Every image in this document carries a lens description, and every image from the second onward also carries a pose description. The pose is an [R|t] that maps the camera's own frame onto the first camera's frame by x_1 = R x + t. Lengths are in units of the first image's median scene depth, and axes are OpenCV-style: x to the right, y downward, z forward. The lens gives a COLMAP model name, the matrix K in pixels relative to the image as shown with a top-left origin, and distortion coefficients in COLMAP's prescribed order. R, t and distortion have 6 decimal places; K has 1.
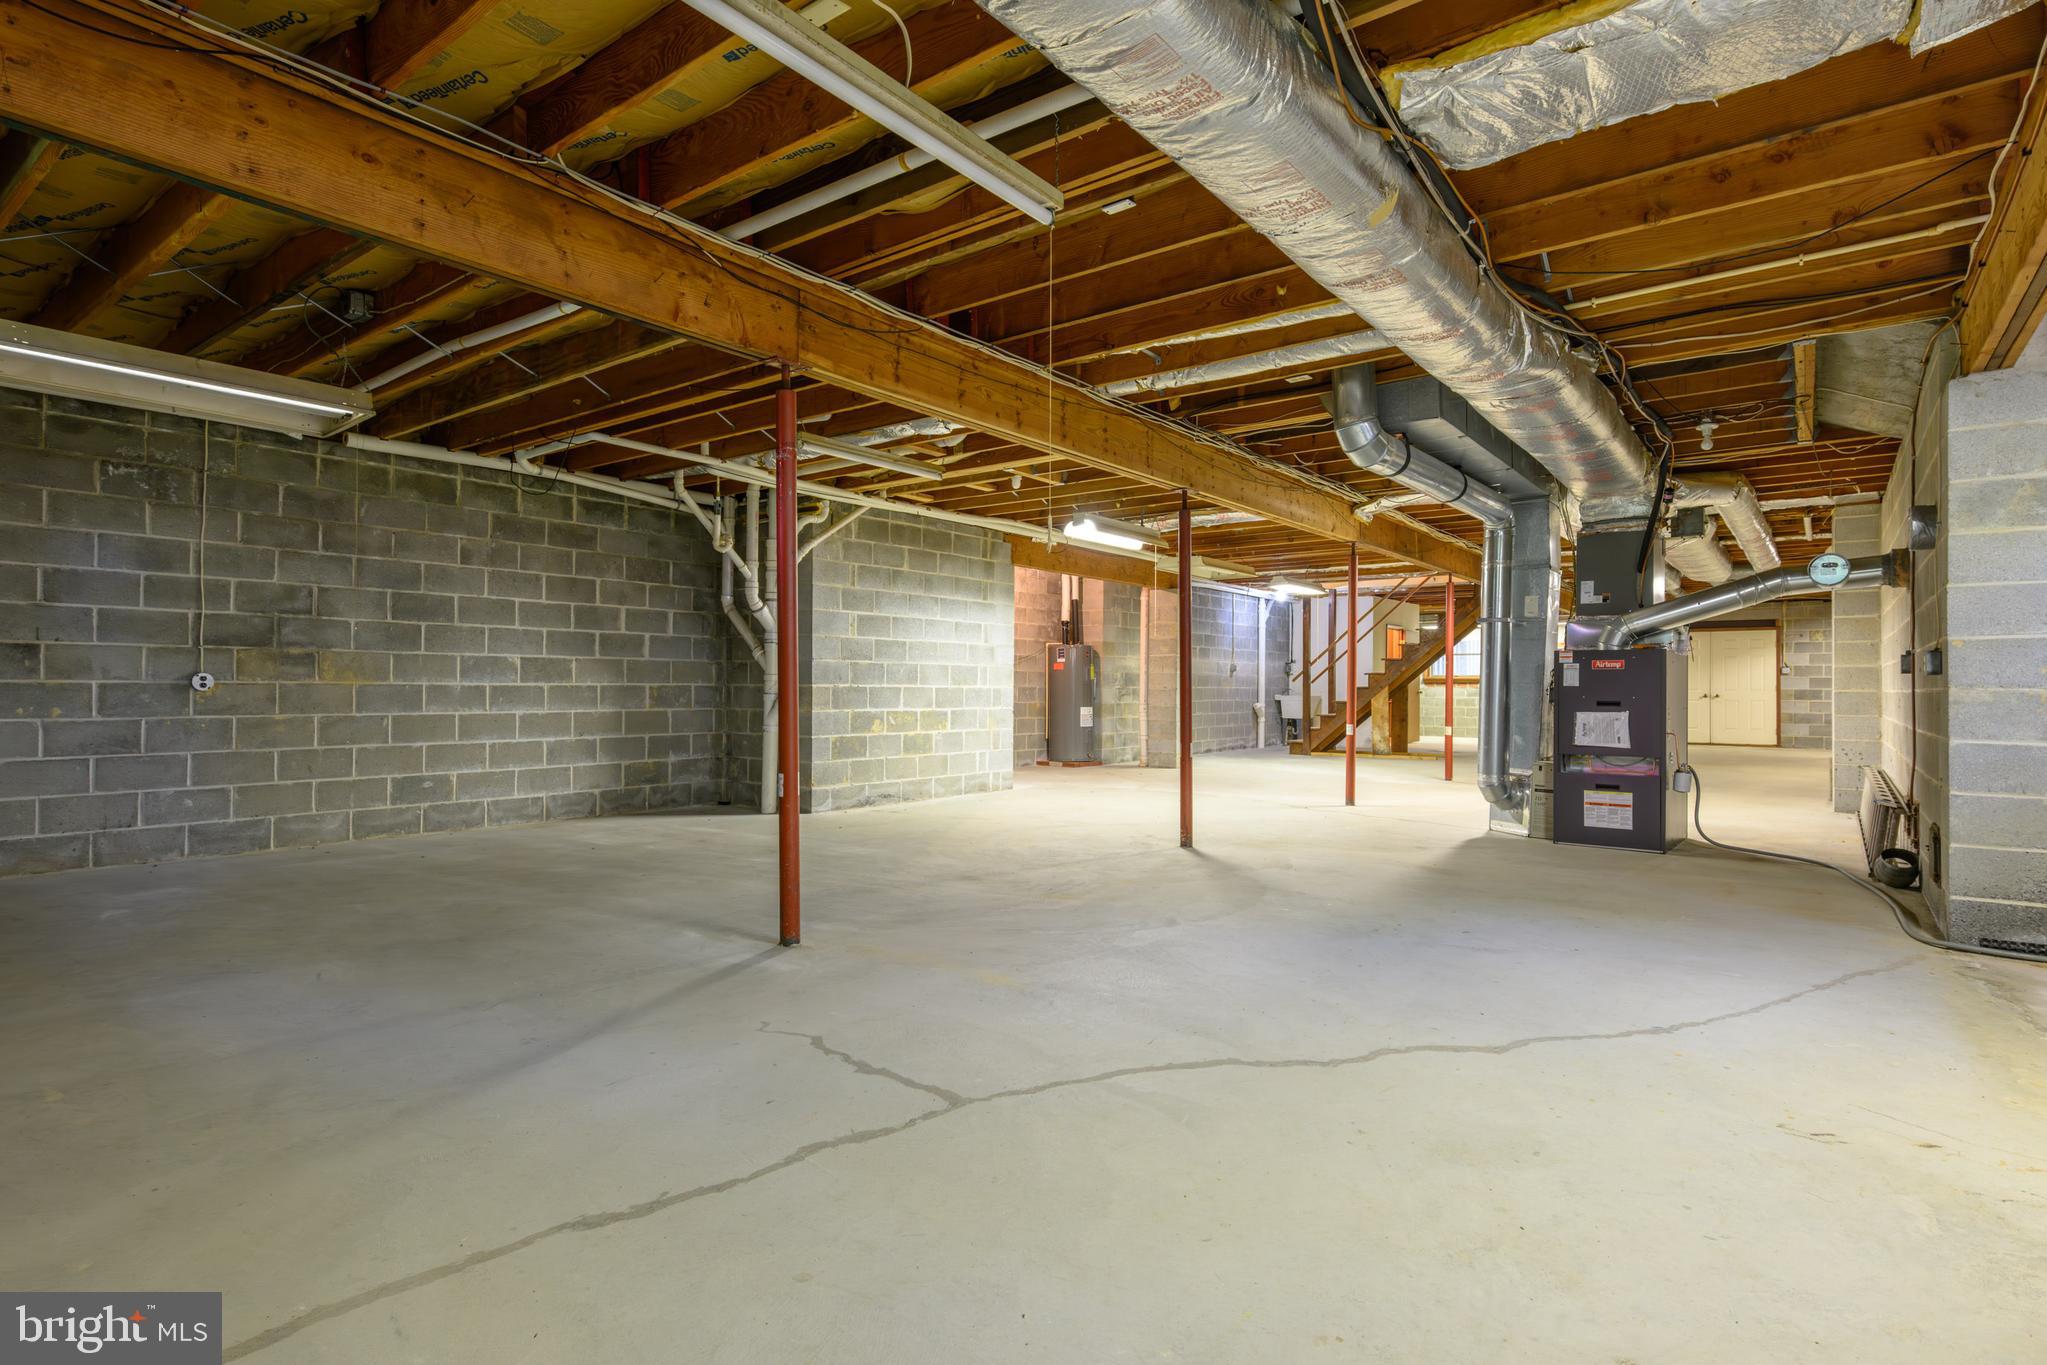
lens RADIAL K [[1045.1, 0, 1027.3], [0, 1045.1, 688.8], [0, 0, 1]] dist [-0.005590, 0.002739]
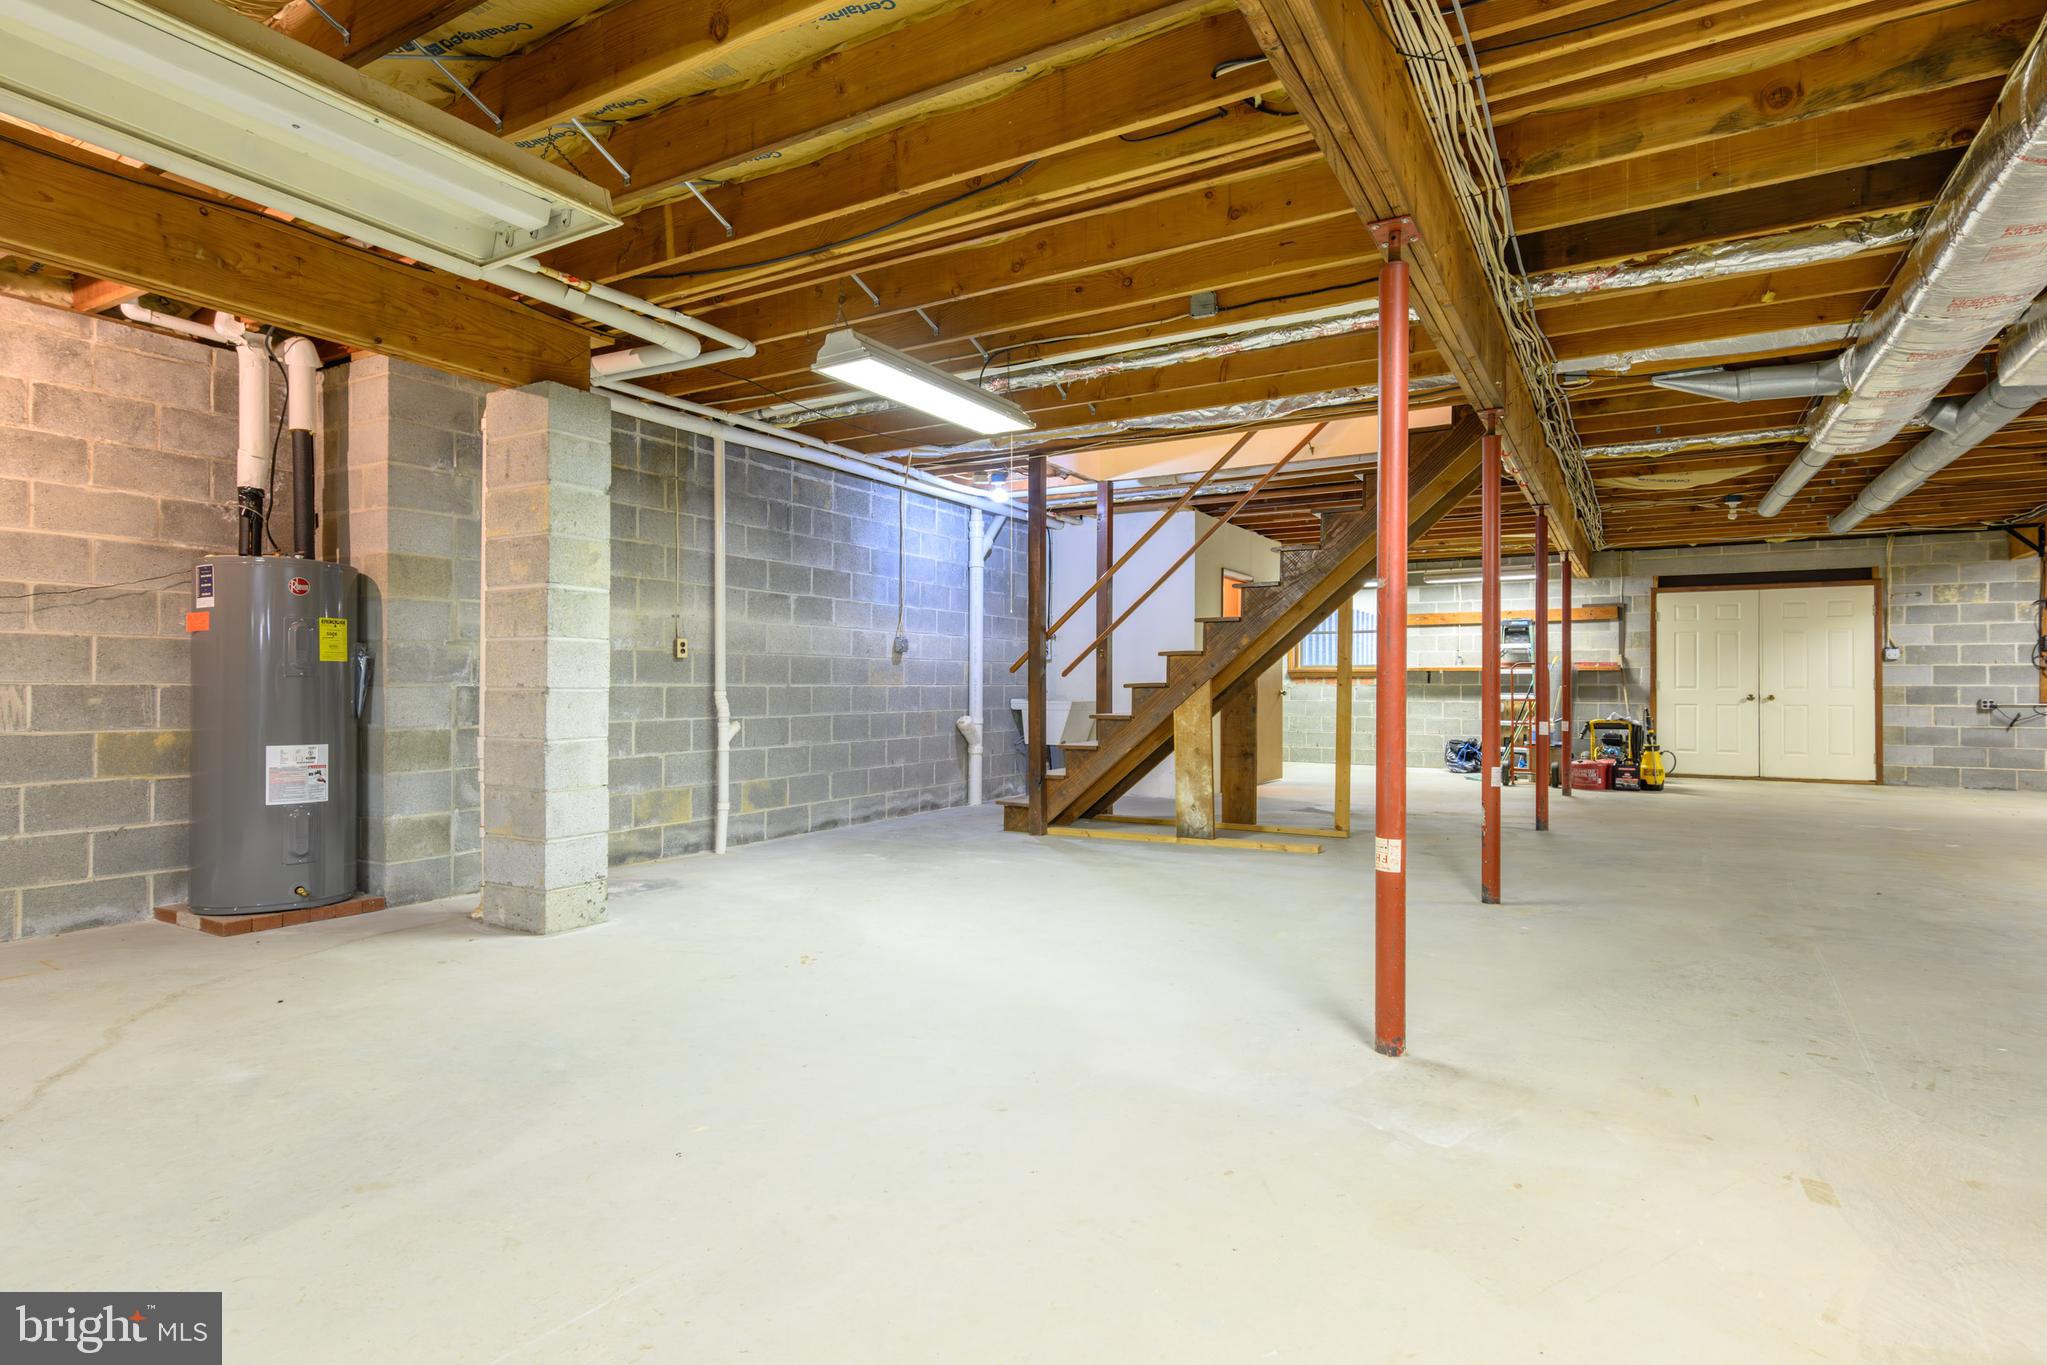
lens RADIAL K [[1045.1, 0, 1015.1], [0, 1045.1, 685.7], [0, 0, 1]] dist [-0.005590, 0.002739]
pose [[0.995414, -0.002274, 0.095632, 0.200782], [0.002260, 0.999997, 0.000253, -0.001145], [-0.095632, -0.000036, 0.995417, 0.515340]]
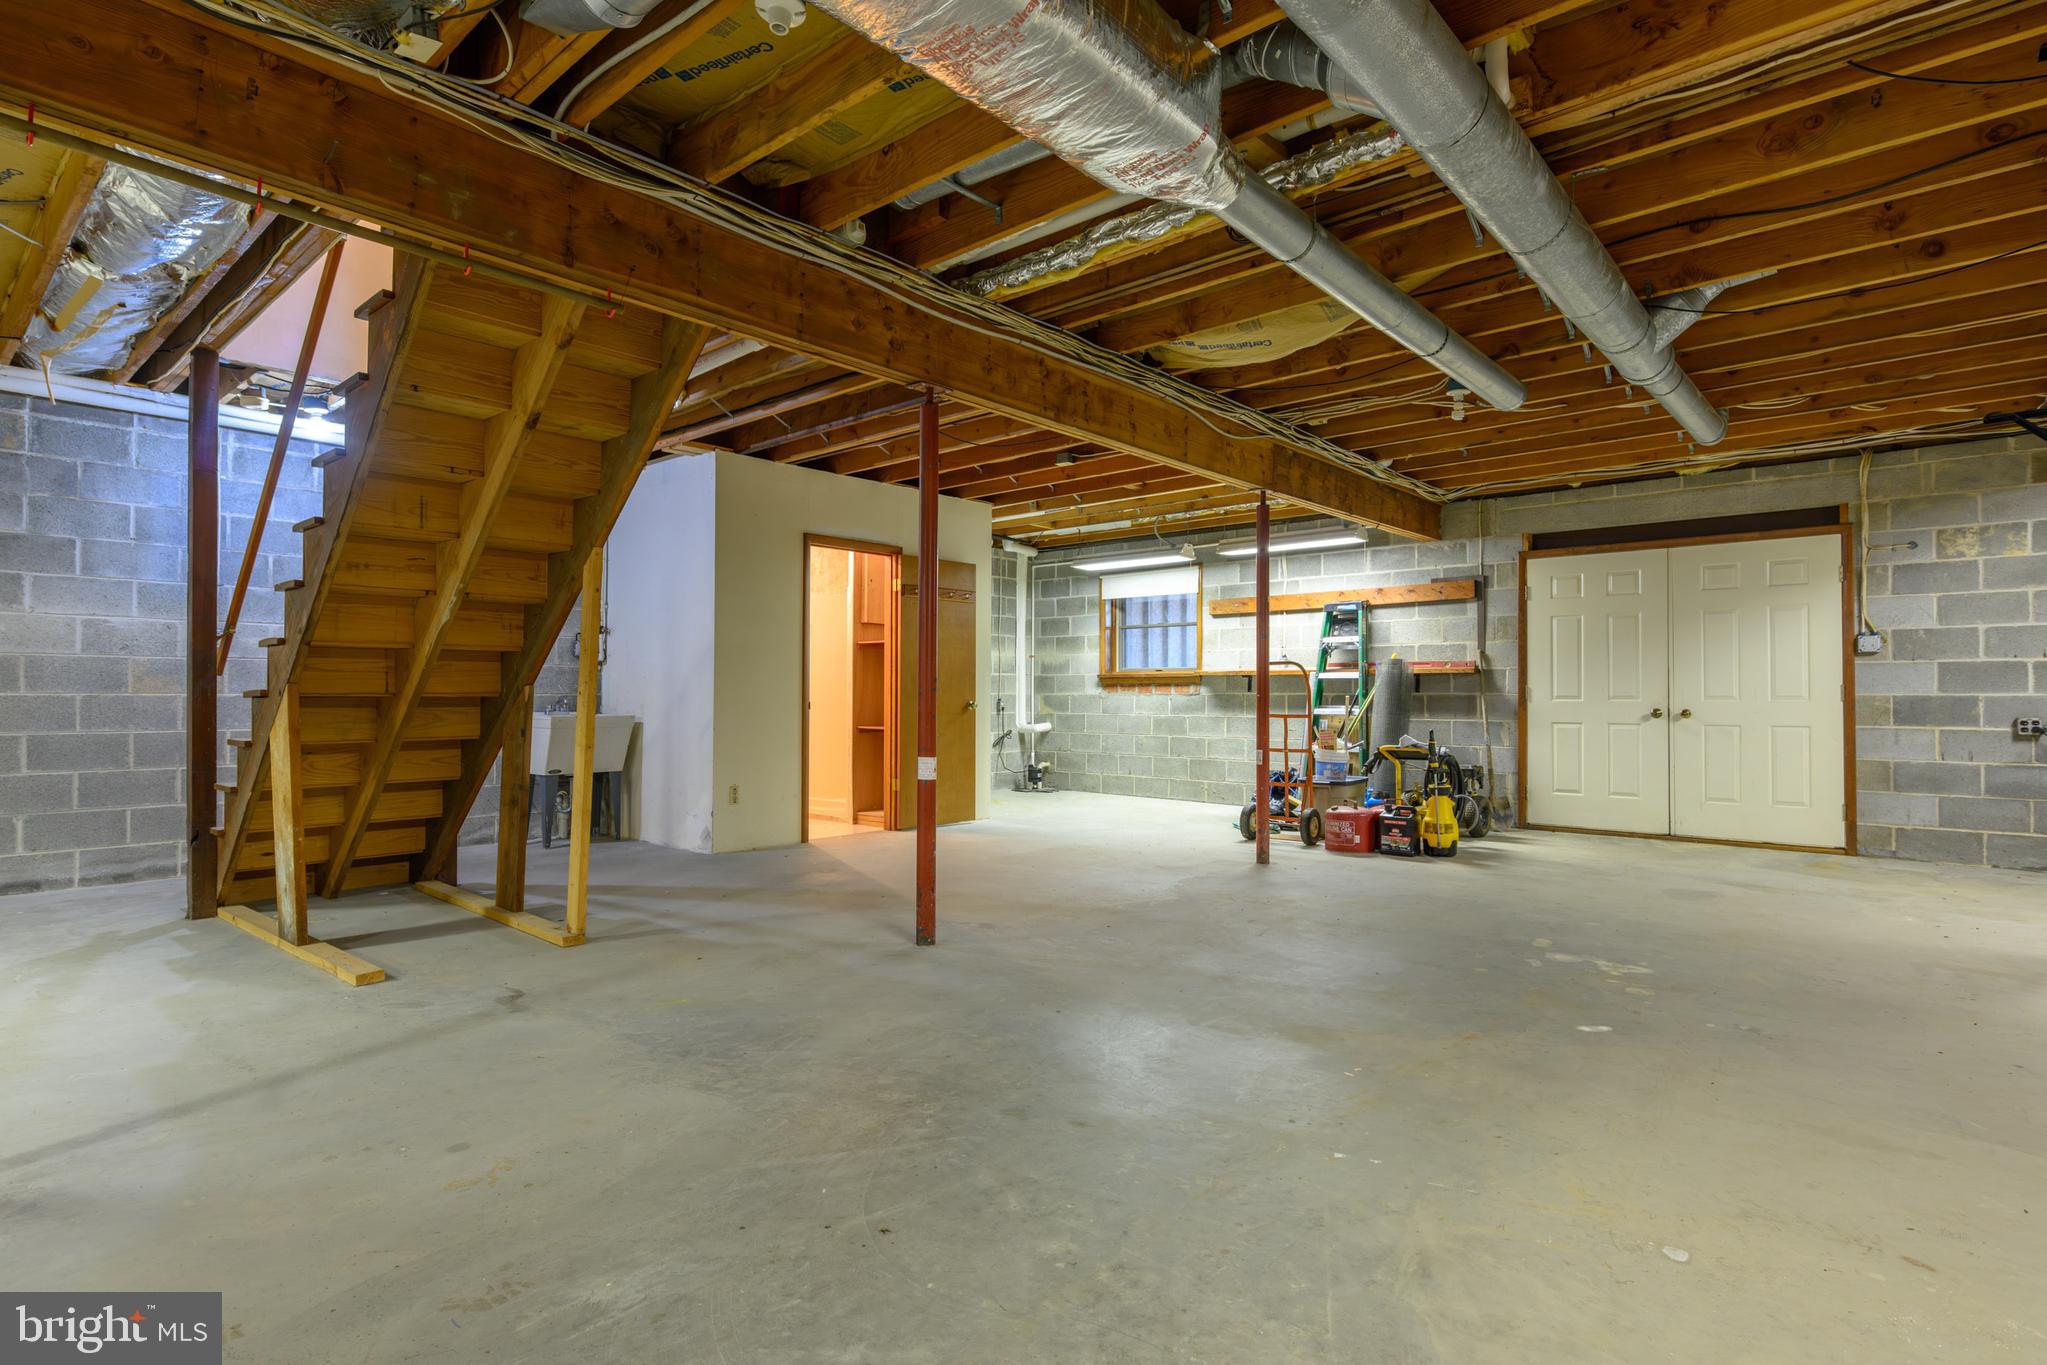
lens RADIAL K [[1045.1, 0, 1044.1], [0, 1045.1, 688.8], [0, 0, 1]] dist [-0.005590, 0.002739]
pose [[0.996454, -0.002648, -0.084093, 0.524853], [0.002002, 0.999968, -0.007765, 0.000320], [0.084111, 0.007569, 0.996428, 0.684100]]
